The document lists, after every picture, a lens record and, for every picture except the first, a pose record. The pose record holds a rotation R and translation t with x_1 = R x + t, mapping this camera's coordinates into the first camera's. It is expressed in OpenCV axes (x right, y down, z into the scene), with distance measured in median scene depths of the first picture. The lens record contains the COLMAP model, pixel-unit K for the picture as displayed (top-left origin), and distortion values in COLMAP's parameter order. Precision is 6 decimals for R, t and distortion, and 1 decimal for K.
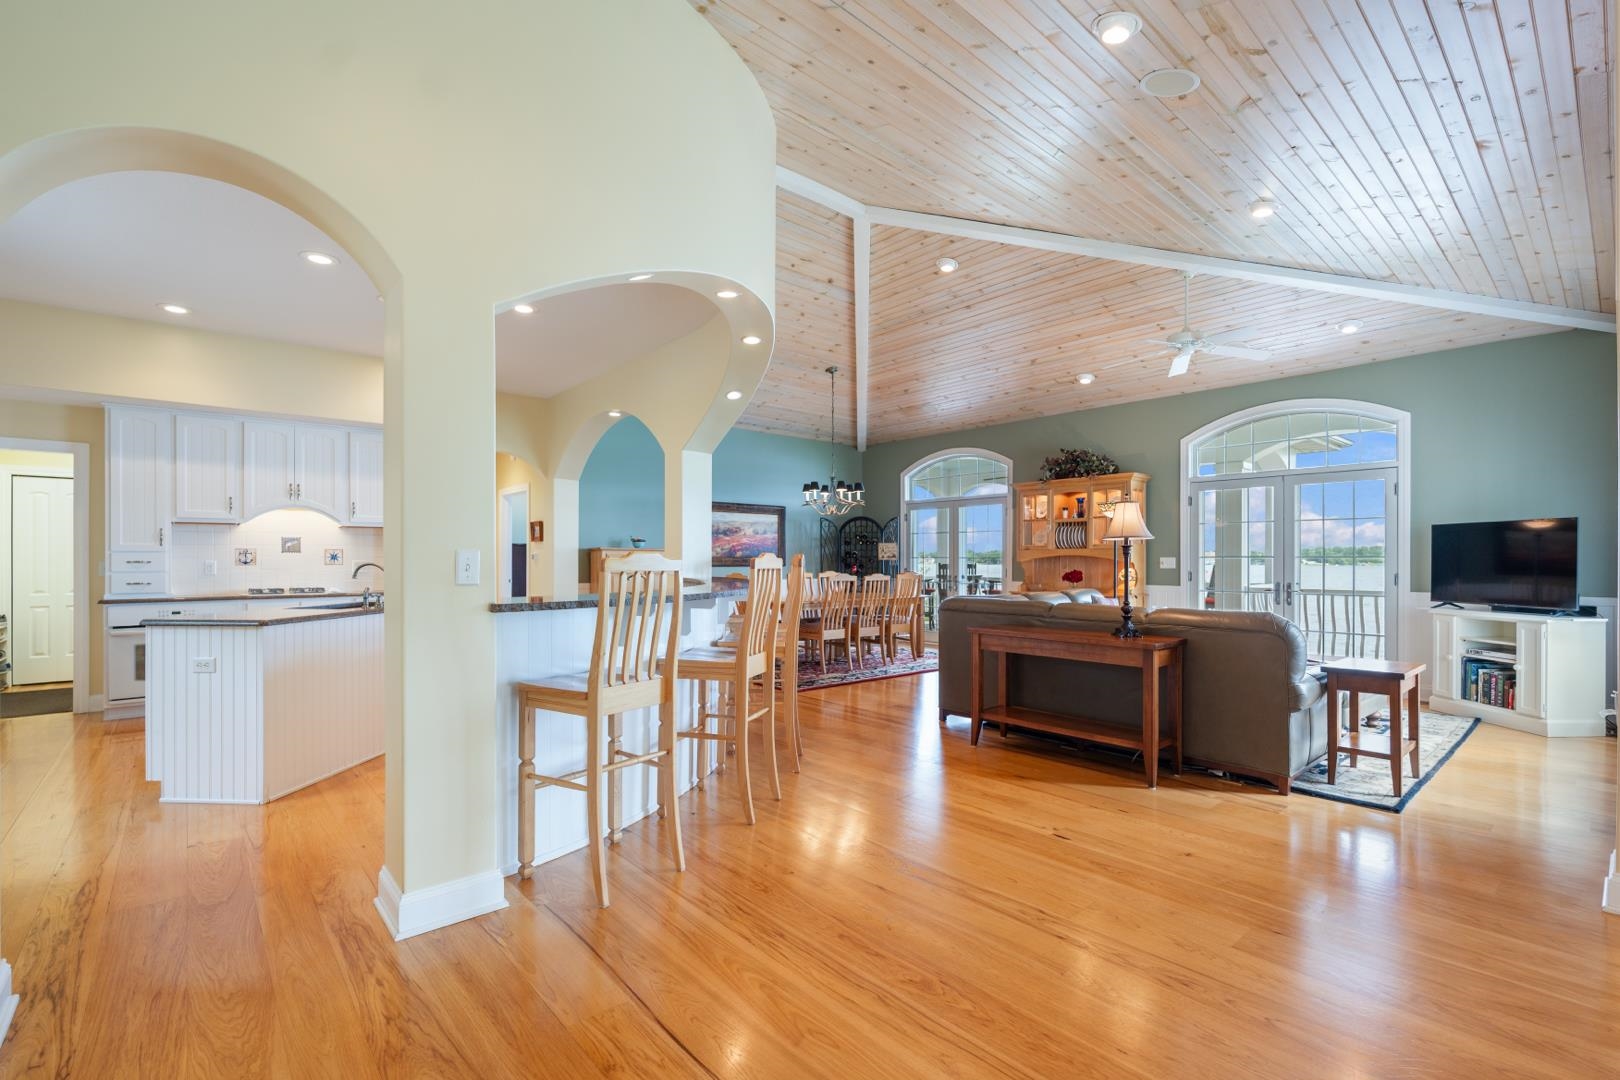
lens RADIAL K [[710.4, 0, 816.4], [0, 710.4, 550.7], [0, 0, 1]] dist [-0.005593, 0.000376]
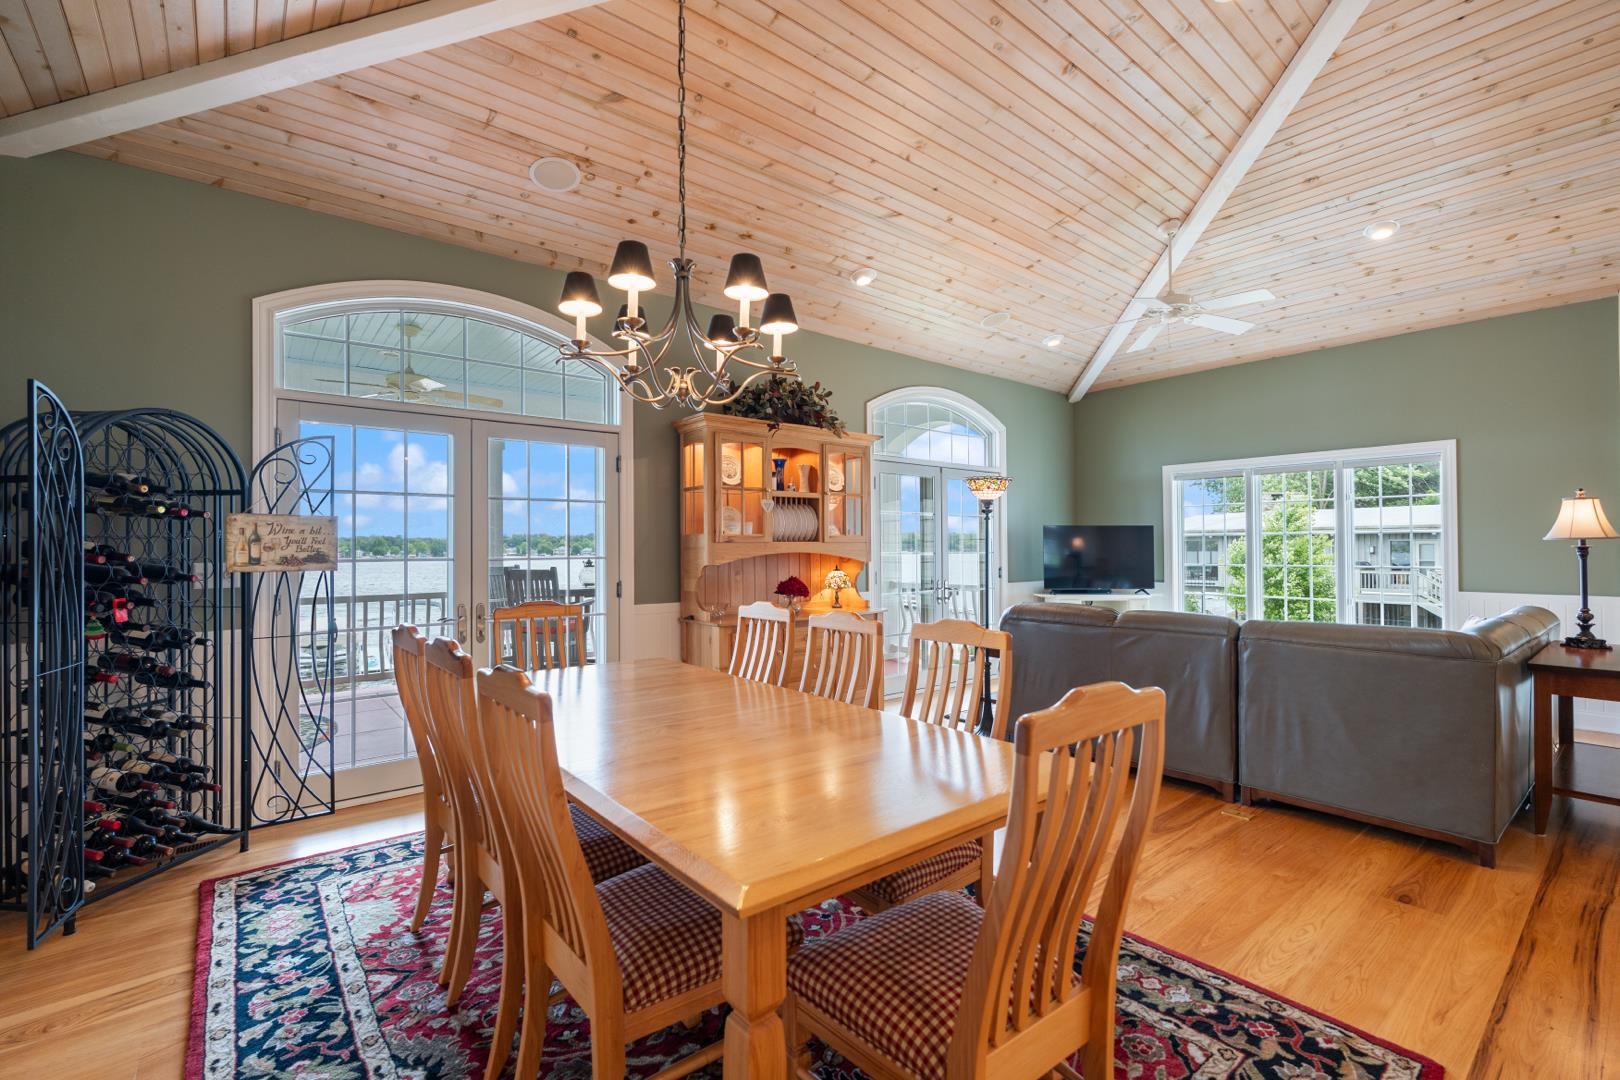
lens RADIAL K [[710.4, 0, 804.9], [0, 710.4, 538.6], [0, 0, 1]] dist [-0.005593, 0.000376]
pose [[0.031586, 0.004955, 0.999489, -0.335921], [-0.001817, 0.999986, -0.004900, -0.003702], [-0.999499, -0.001662, 0.031595, 1.314406]]
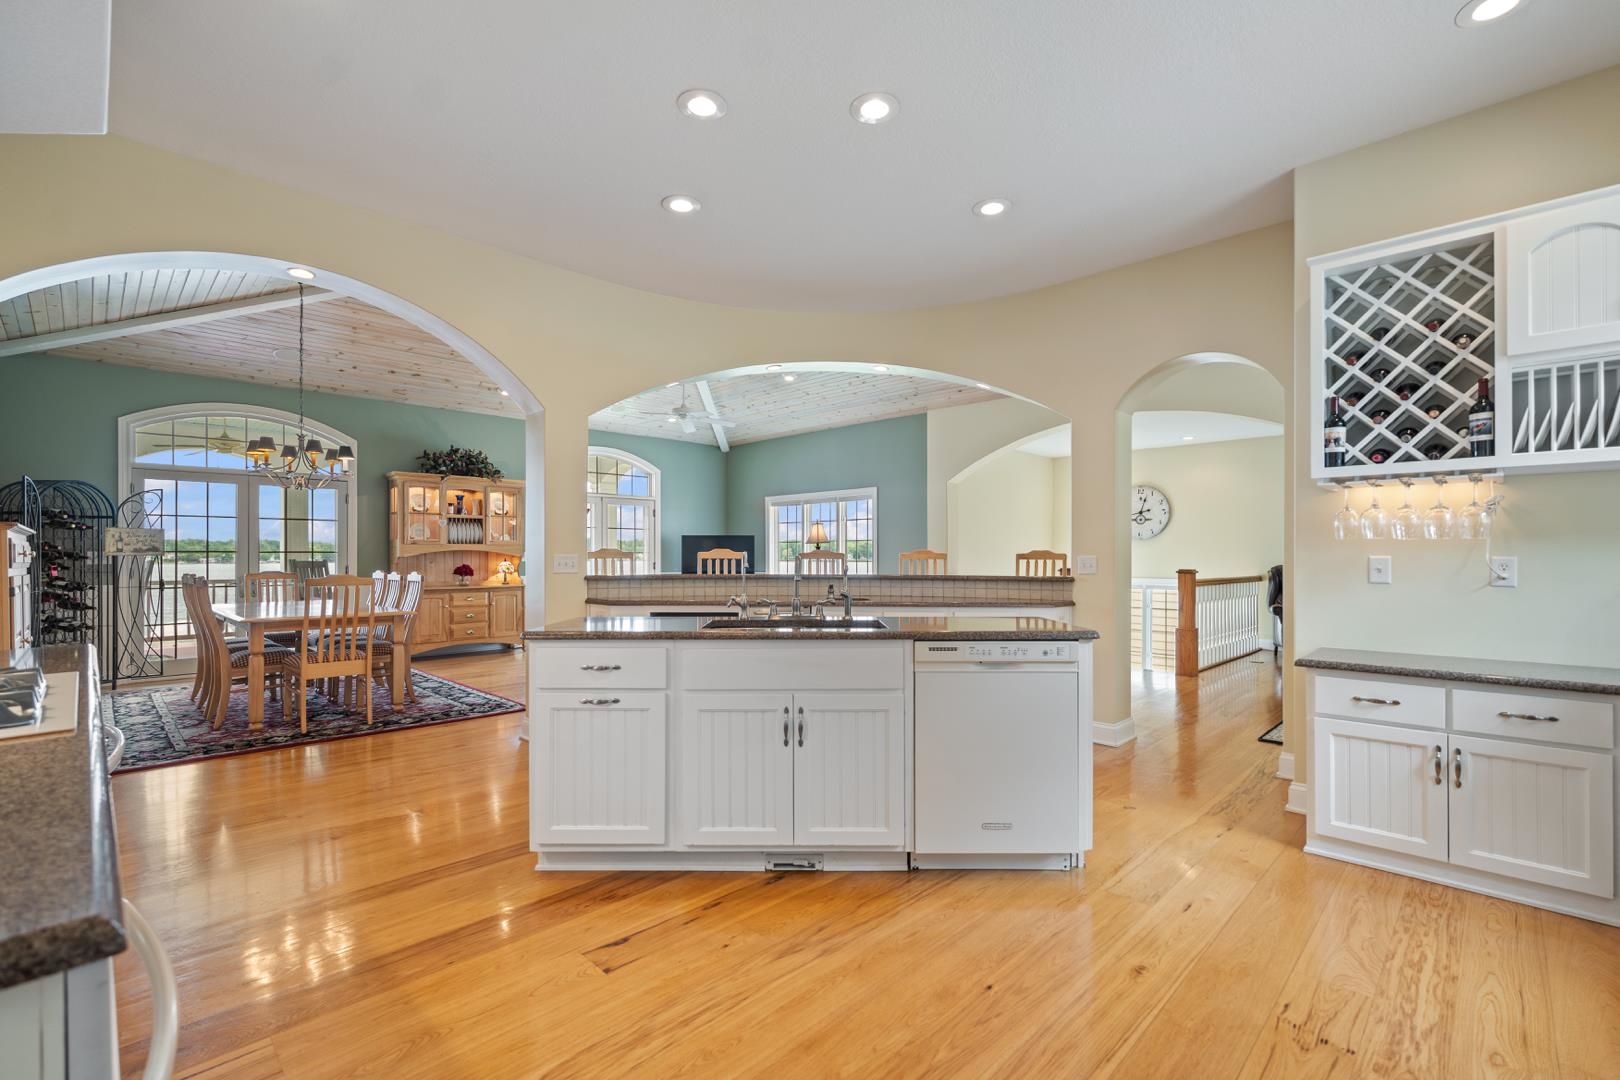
lens RADIAL K [[710.4, 0, 809.8], [0, 710.4, 549.7], [0, 0, 1]] dist [-0.005593, 0.000376]
pose [[-0.080073, 0.003095, 0.996784, -0.971293], [-0.003059, 0.999990, -0.003351, 0.010095], [-0.996784, -0.003317, -0.080063, 0.785349]]
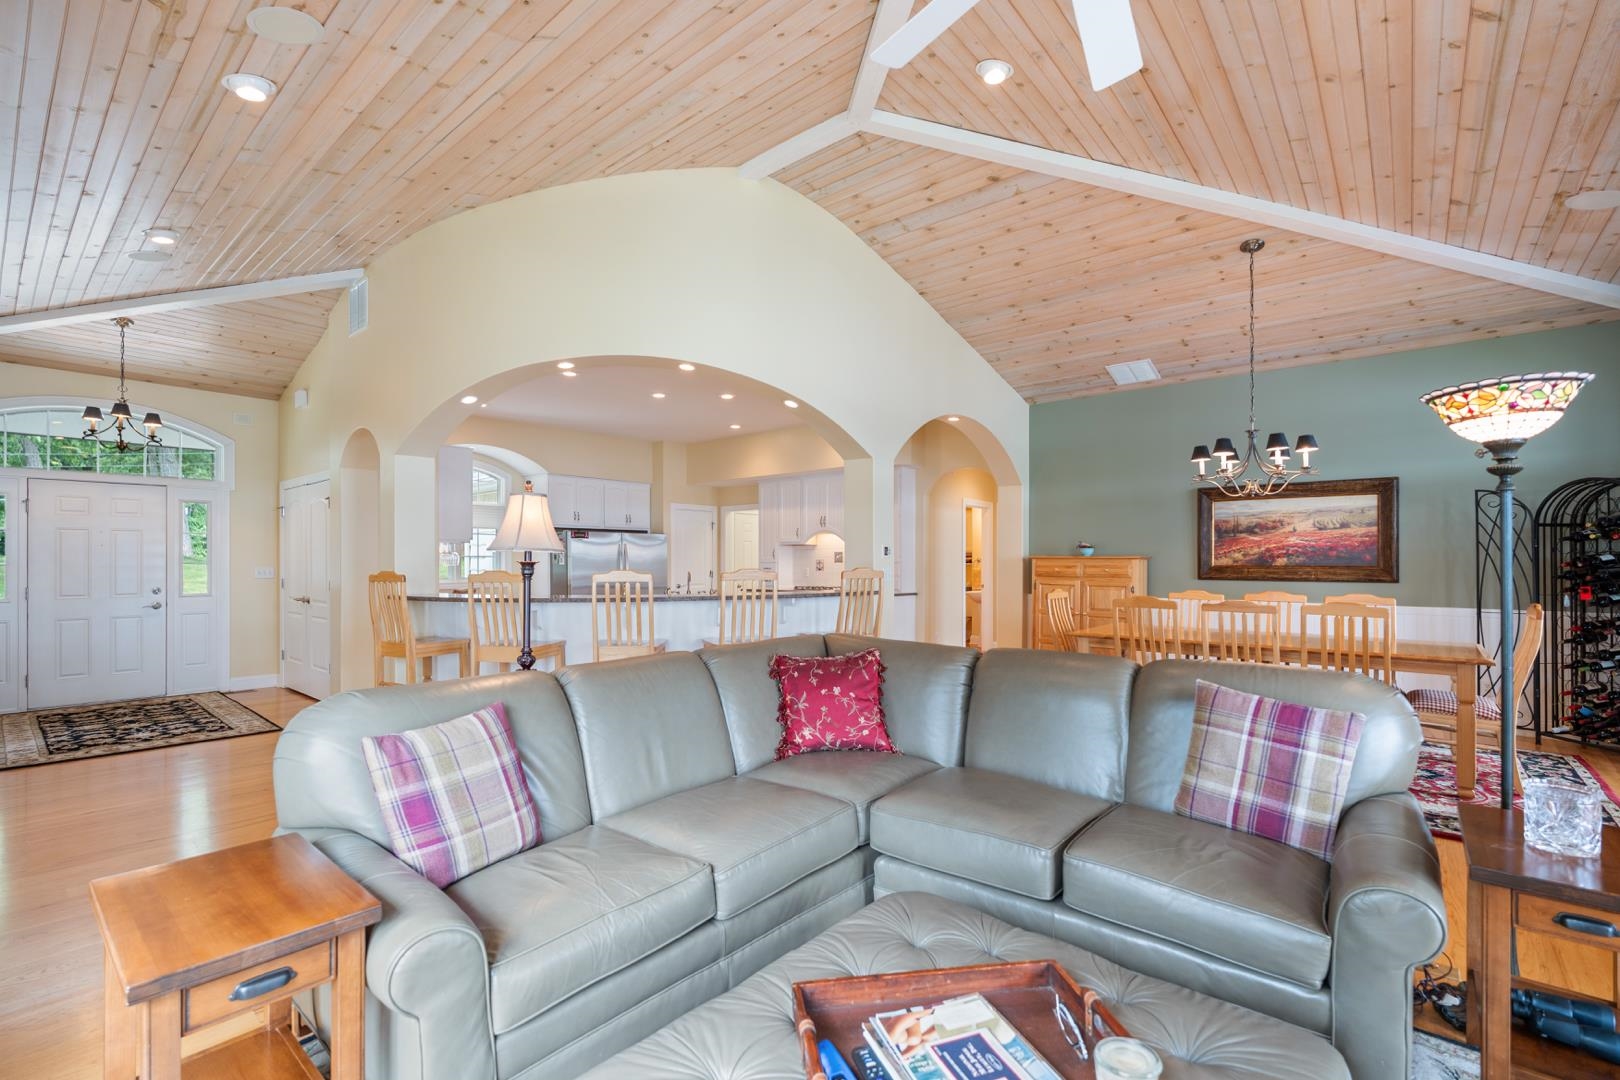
lens RADIAL K [[710.4, 0, 809.1], [0, 710.4, 556.8], [0, 0, 1]] dist [-0.005593, 0.000376]
pose [[0.155059, -0.005991, -0.987887, 0.742518], [0.012760, 0.999910, -0.004061, -0.004488], [0.987823, -0.011976, 0.155121, 0.765011]]
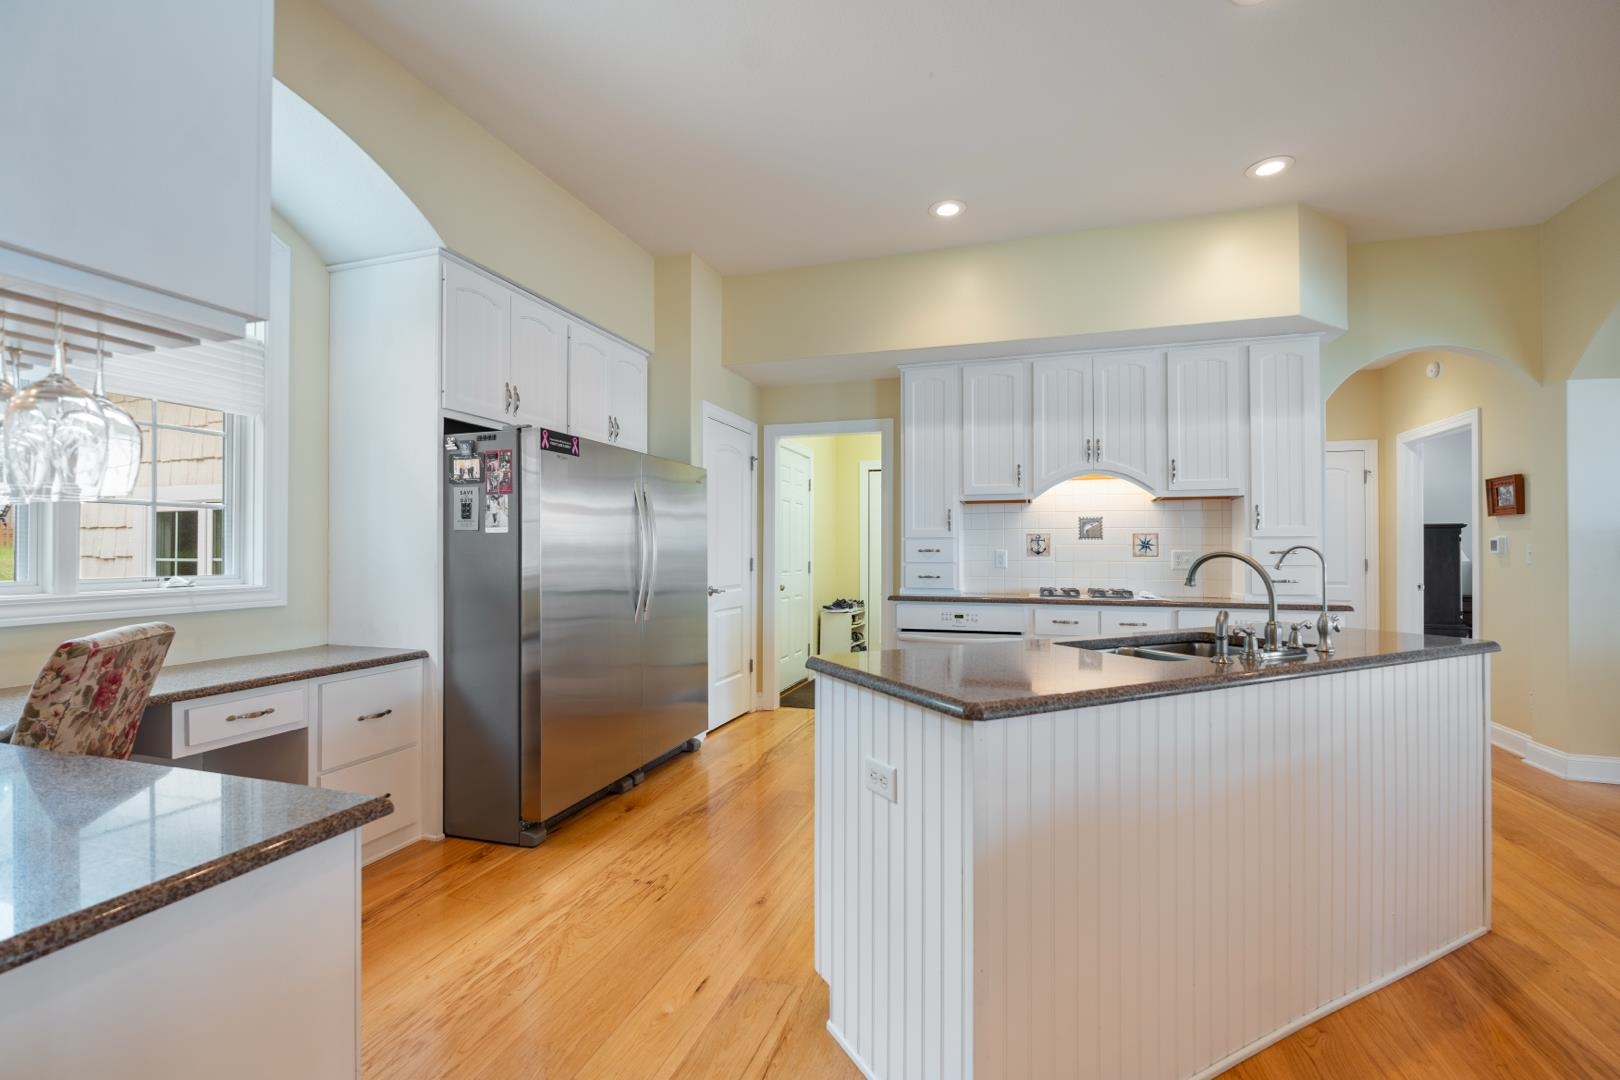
lens RADIAL K [[710.4, 0, 810.9], [0, 710.4, 545.1], [0, 0, 1]] dist [-0.005593, 0.000376]
pose [[0.509331, -0.004242, -0.860560, -0.289537], [0.004621, 0.999987, -0.002194, 0.009808], [0.860558, -0.002859, 0.509344, 0.421998]]
